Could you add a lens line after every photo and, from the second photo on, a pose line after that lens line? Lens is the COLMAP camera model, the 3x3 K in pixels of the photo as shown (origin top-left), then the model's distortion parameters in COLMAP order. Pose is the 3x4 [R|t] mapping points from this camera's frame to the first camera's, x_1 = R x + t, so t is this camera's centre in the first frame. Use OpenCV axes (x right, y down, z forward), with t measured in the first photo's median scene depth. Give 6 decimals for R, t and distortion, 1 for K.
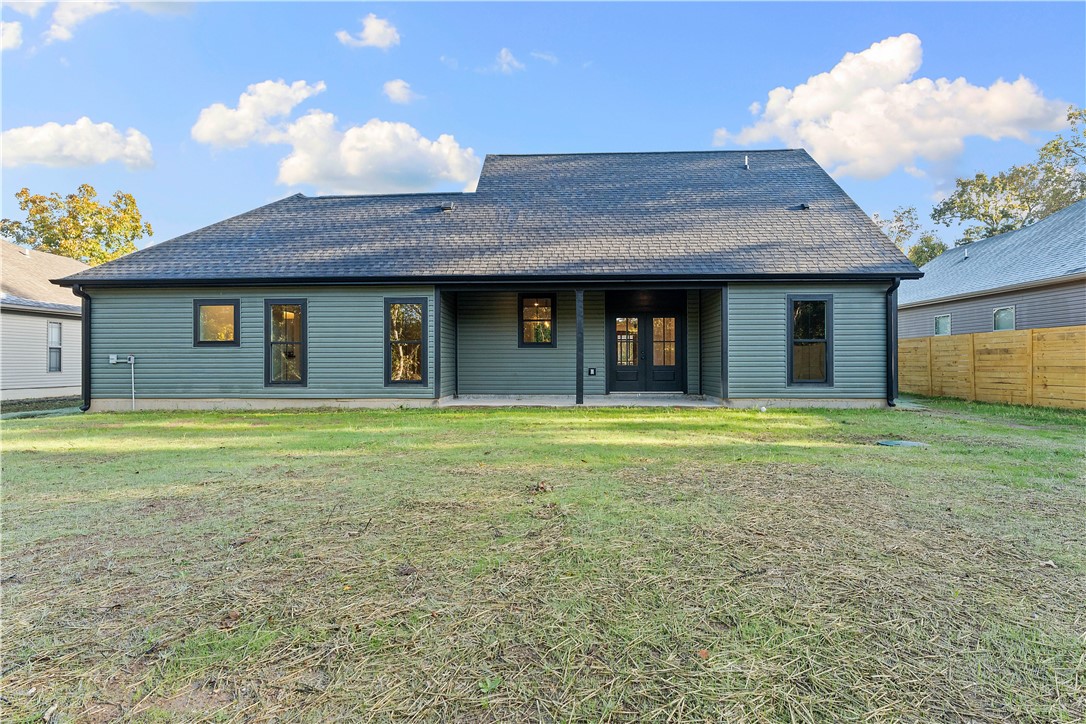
lens RADIAL K [[568.6, 0, 540.4], [0, 568.6, 360.7], [0, 0, 1]] dist [-0.013412, 0.001863]
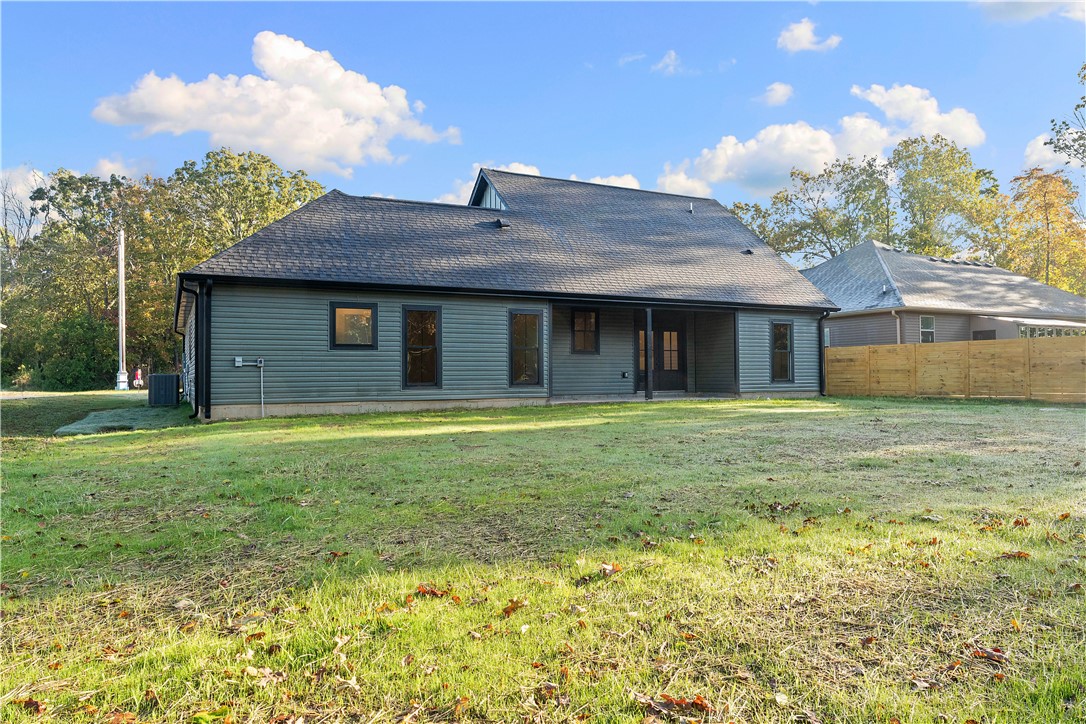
lens RADIAL K [[720.5, 0, 543.5], [0, 720.5, 364.0], [0, 0, 1]] dist [-0.017095, -0.000340]
pose [[0.868284, 0.004125, 0.496050, -0.909968], [0.004146, 0.999870, -0.015572, 0.021179], [-0.496050, 0.015578, 0.868154, -0.266439]]
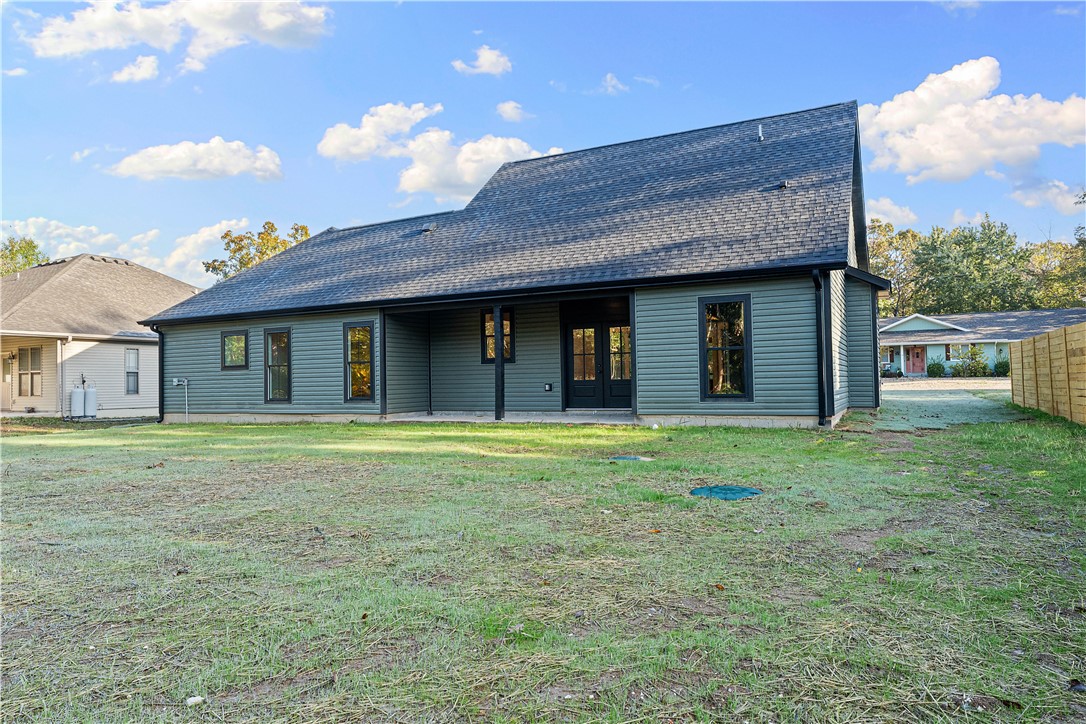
lens RADIAL K [[720.5, 0, 541.6], [0, 720.5, 364.4], [0, 0, 1]] dist [-0.017095, -0.000340]
pose [[0.909367, -0.025193, -0.415231, 0.650164], [0.018144, 0.999617, -0.020913, 0.006484], [0.415599, 0.011483, 0.909476, -0.113075]]
